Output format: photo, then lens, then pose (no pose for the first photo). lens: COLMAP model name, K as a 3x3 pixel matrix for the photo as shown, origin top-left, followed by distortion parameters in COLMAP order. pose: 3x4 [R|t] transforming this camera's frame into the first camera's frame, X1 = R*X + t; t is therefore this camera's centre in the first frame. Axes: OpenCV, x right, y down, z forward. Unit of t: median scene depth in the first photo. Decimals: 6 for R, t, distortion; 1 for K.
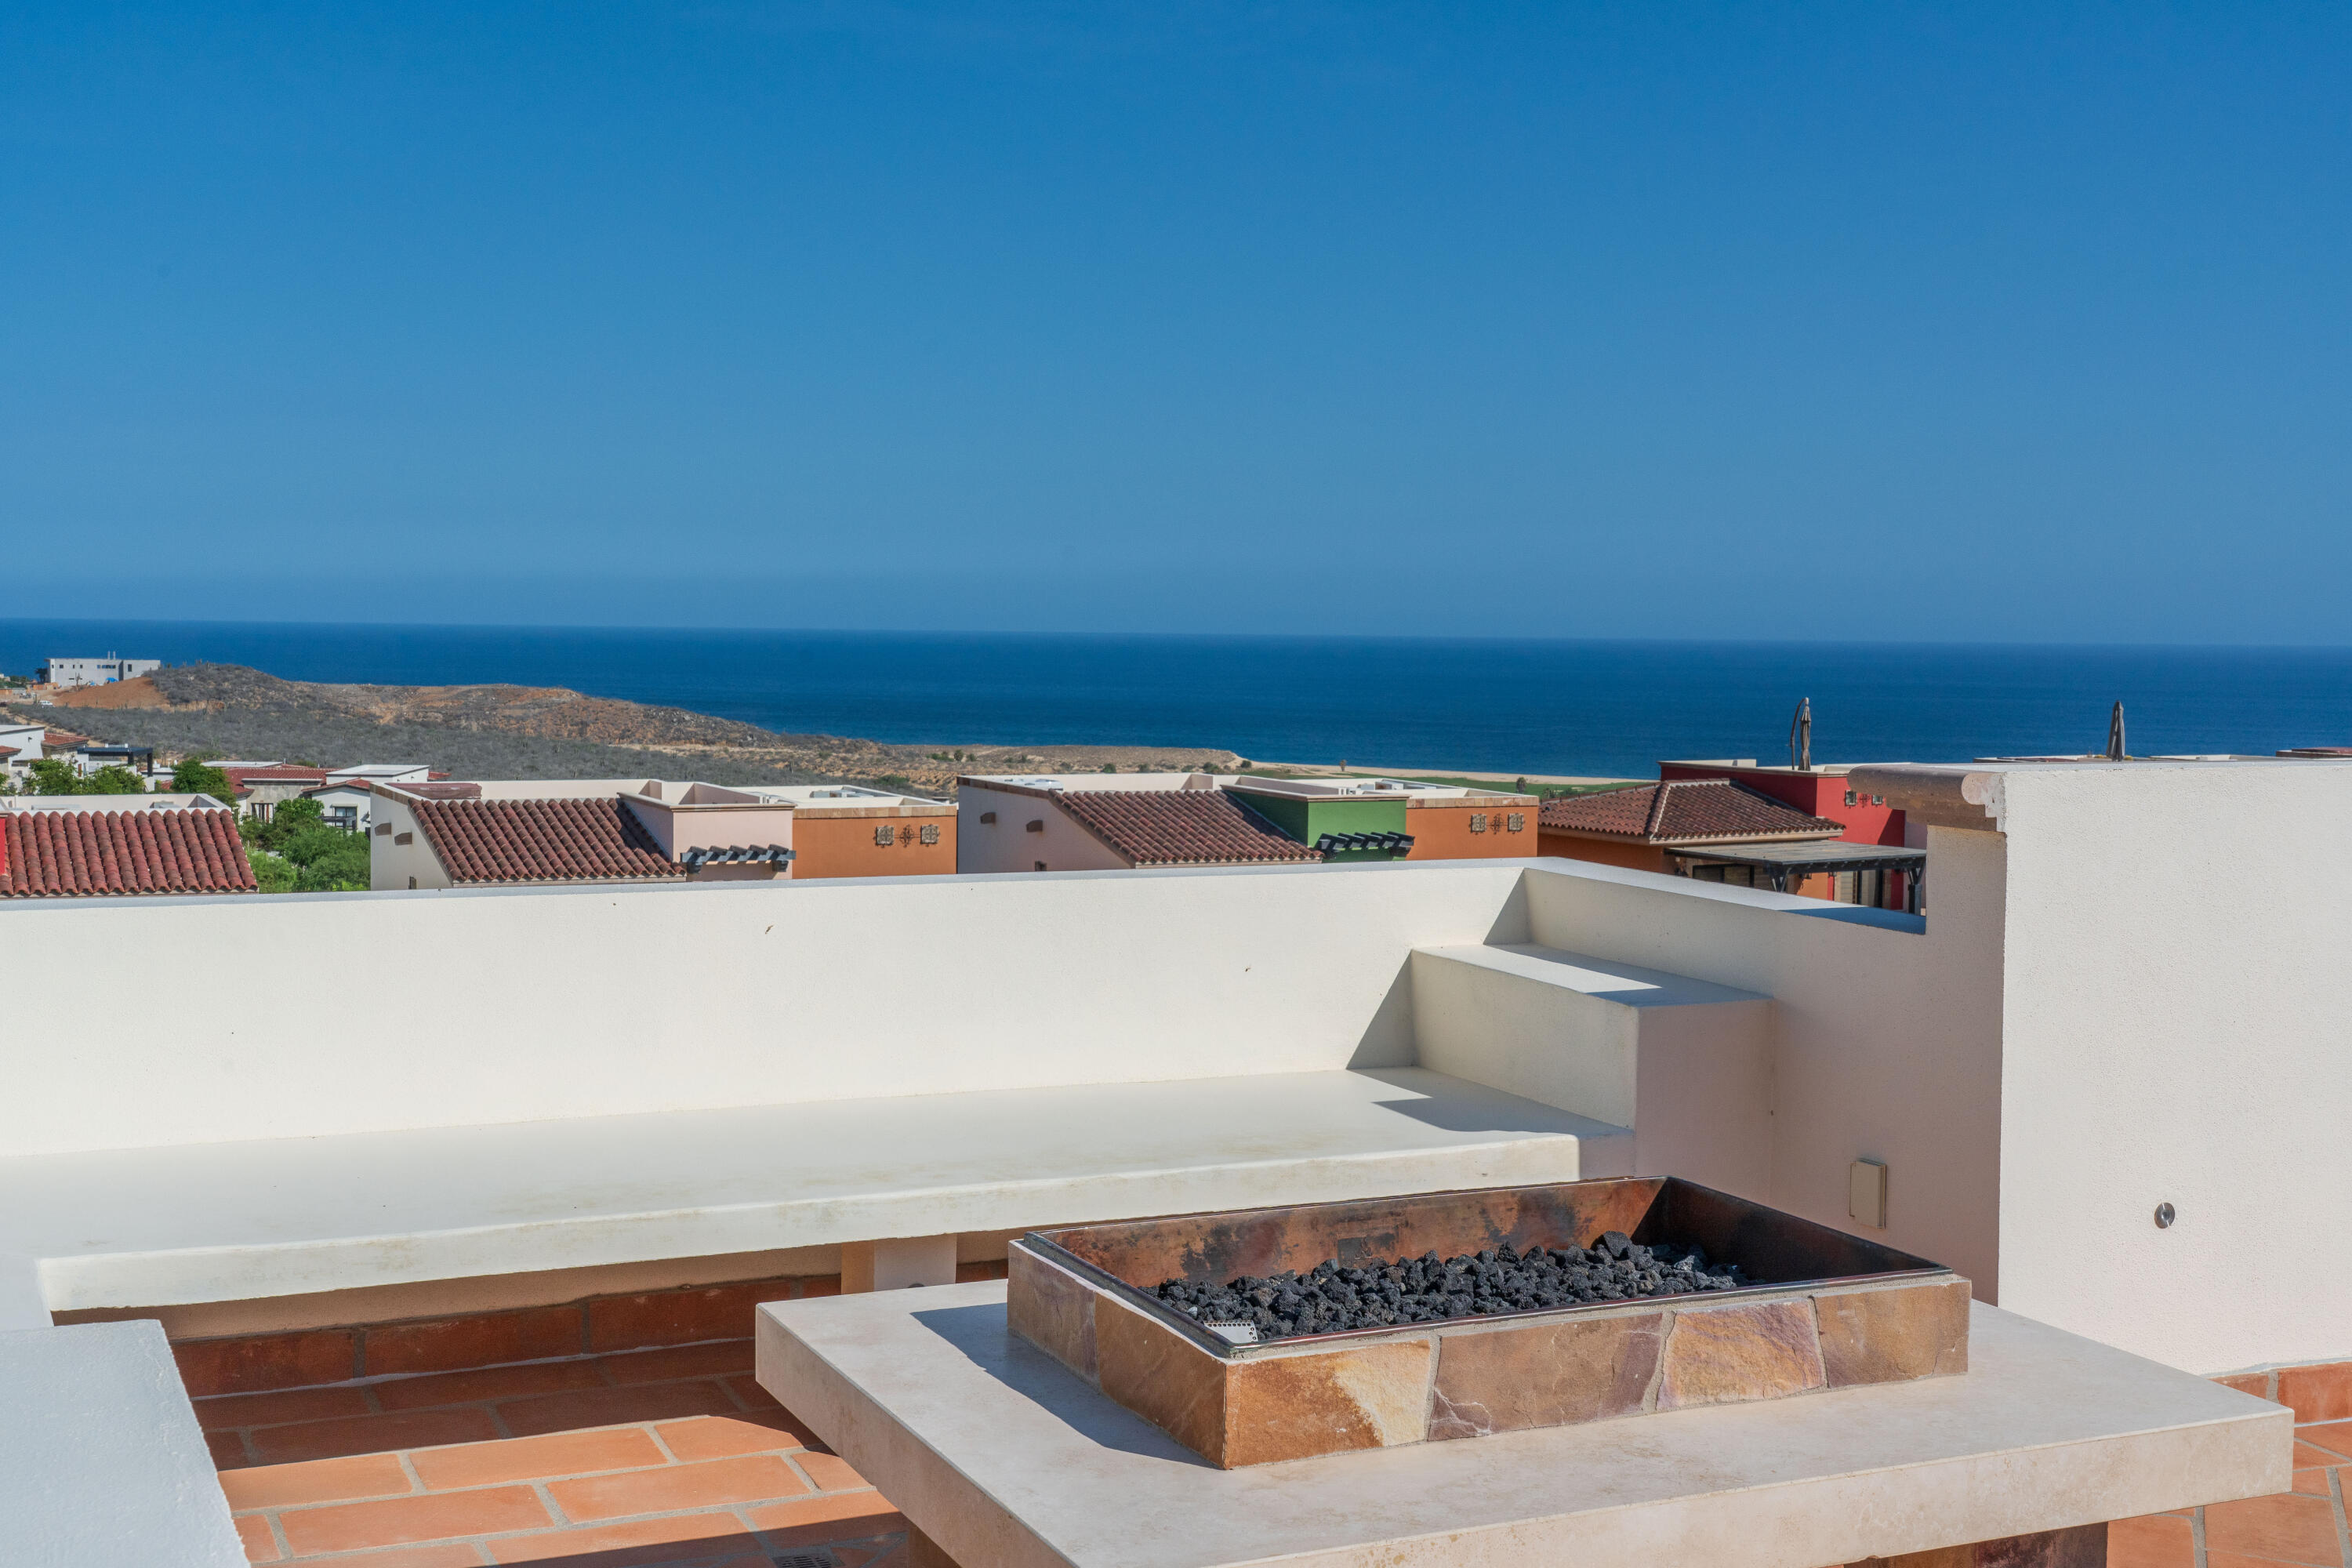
lens RADIAL K [[2769.8, 0, 1170.3], [0, 2769.8, 790.1], [0, 0, 1]] dist [0.039219, 0.000000]
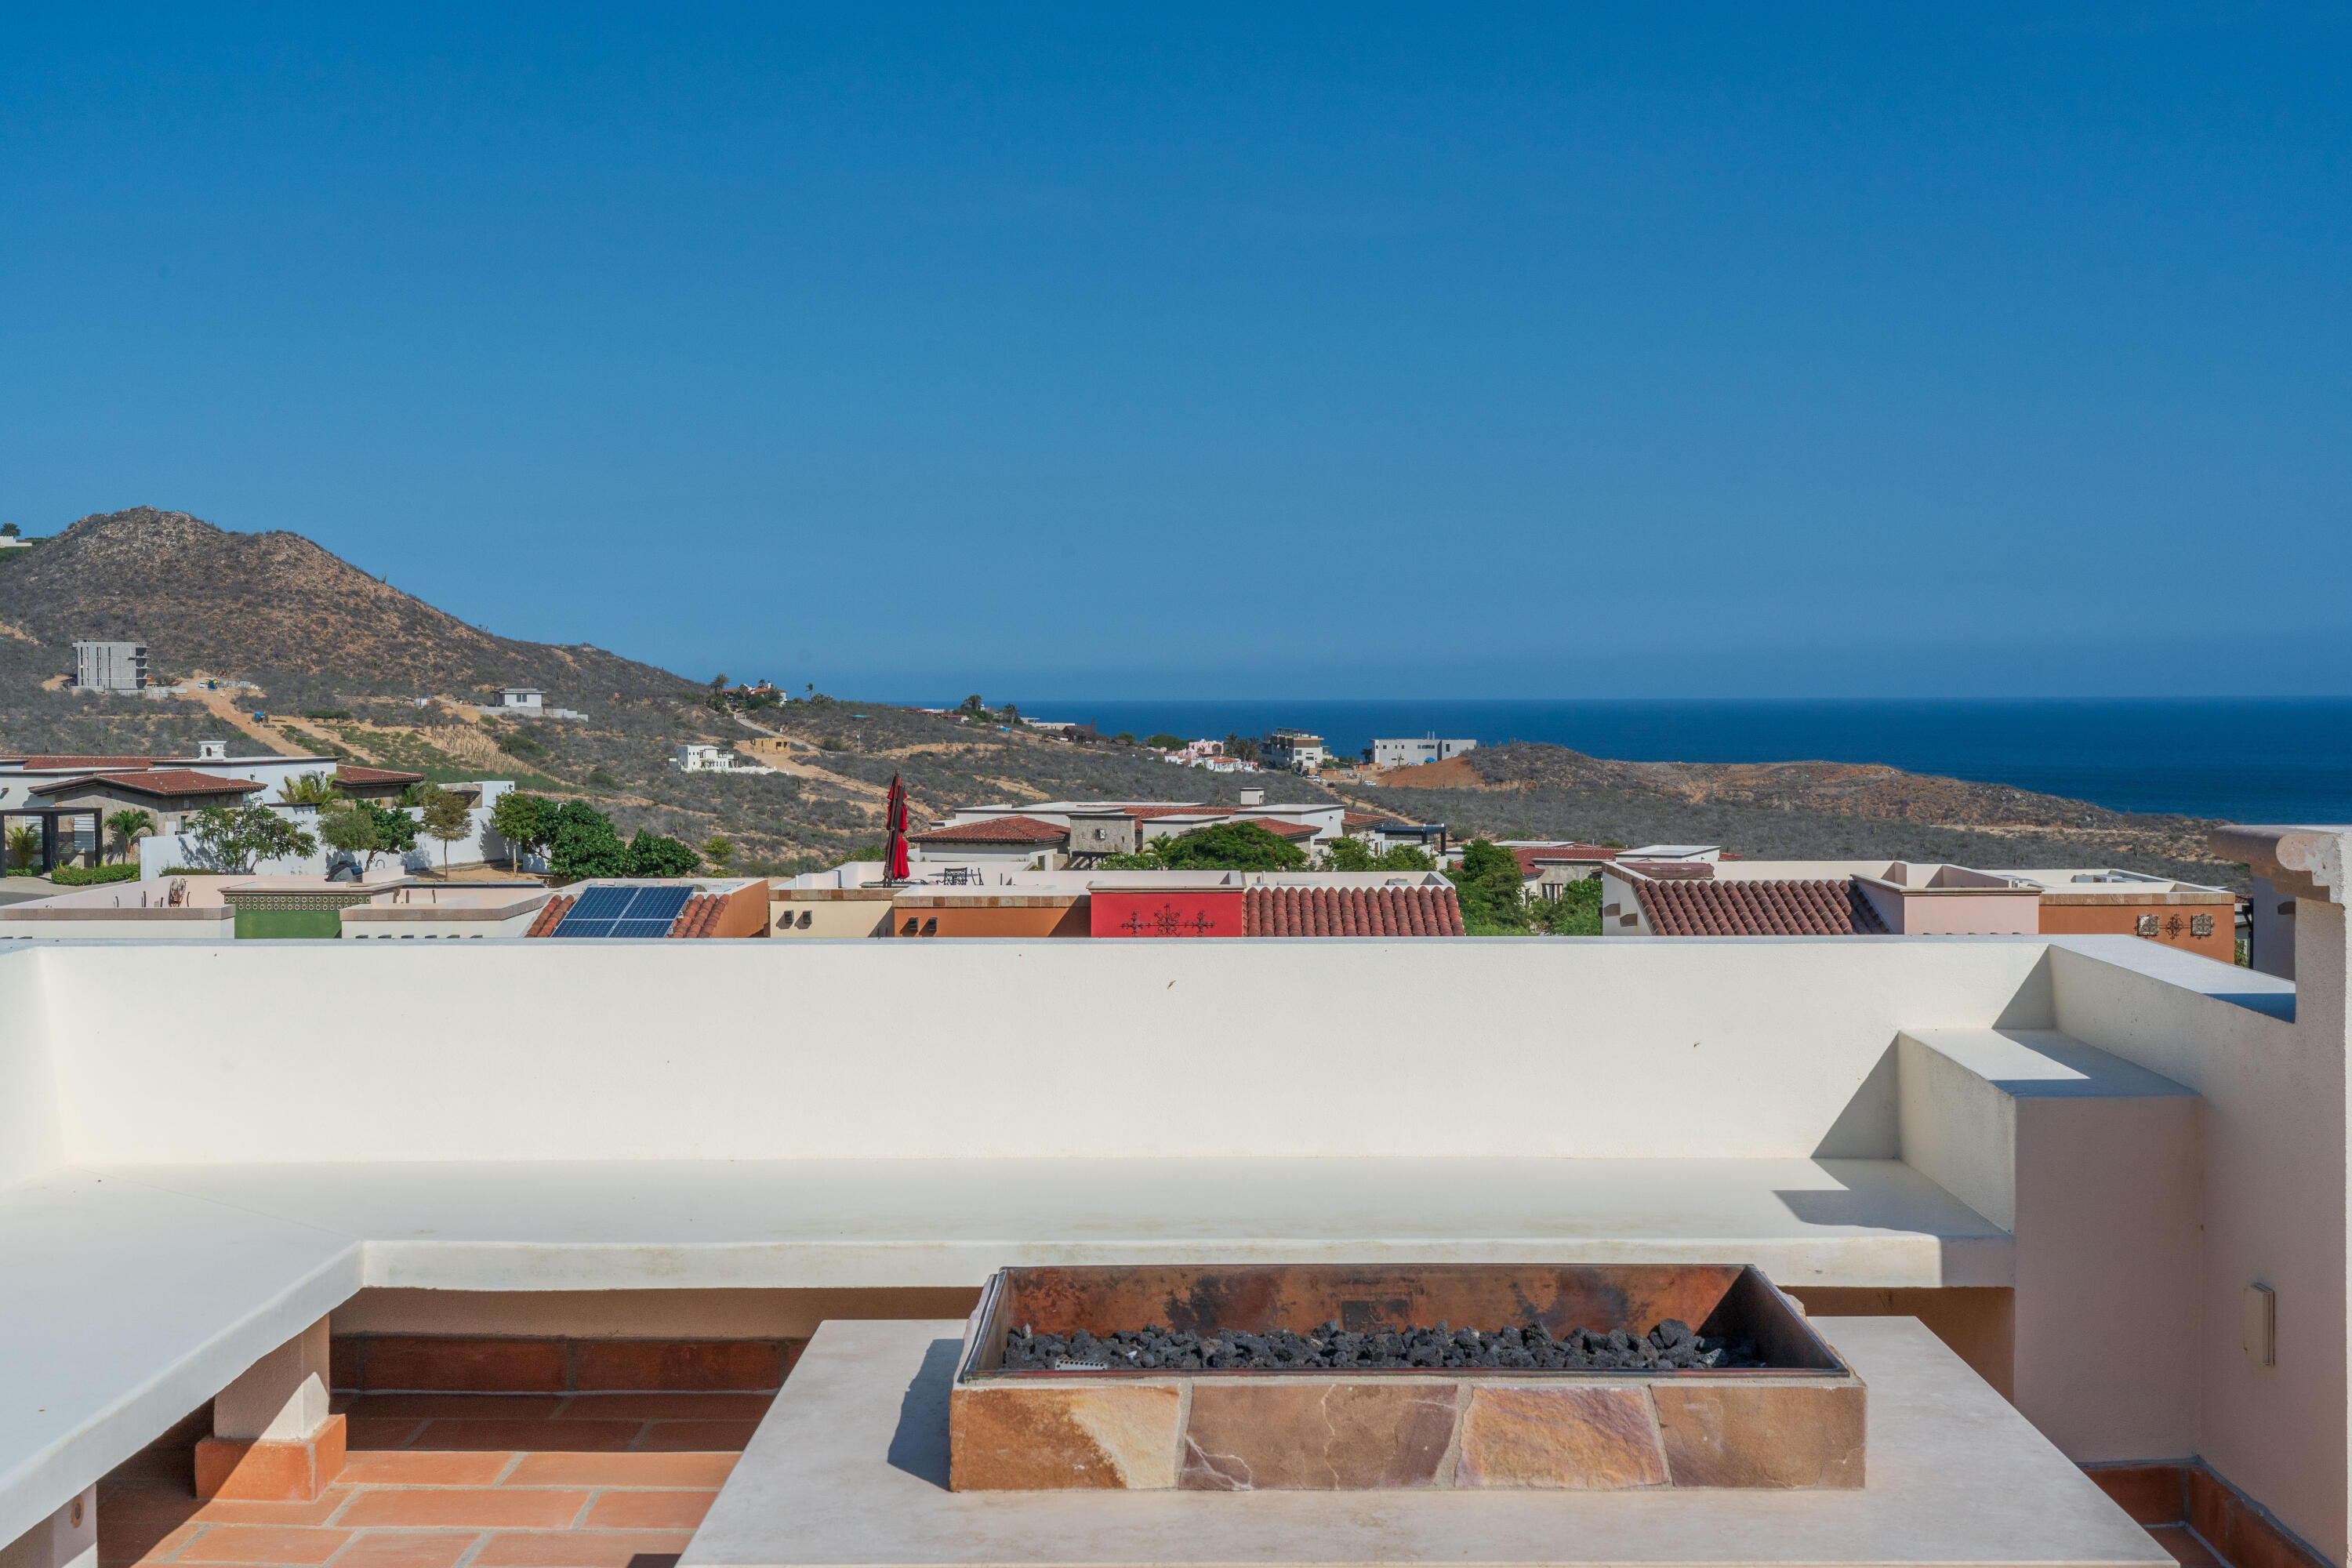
lens RADIAL K [[2945.2, 0, 1177.5], [0, 2945.2, 779.4], [0, 0, 1]] dist [0.033958, 0.000000]
pose [[0.900511, -0.004255, -0.434812, 0.347630], [-0.009617, 0.999513, -0.029699, 0.006941], [0.434726, 0.030926, 0.900031, 0.023439]]
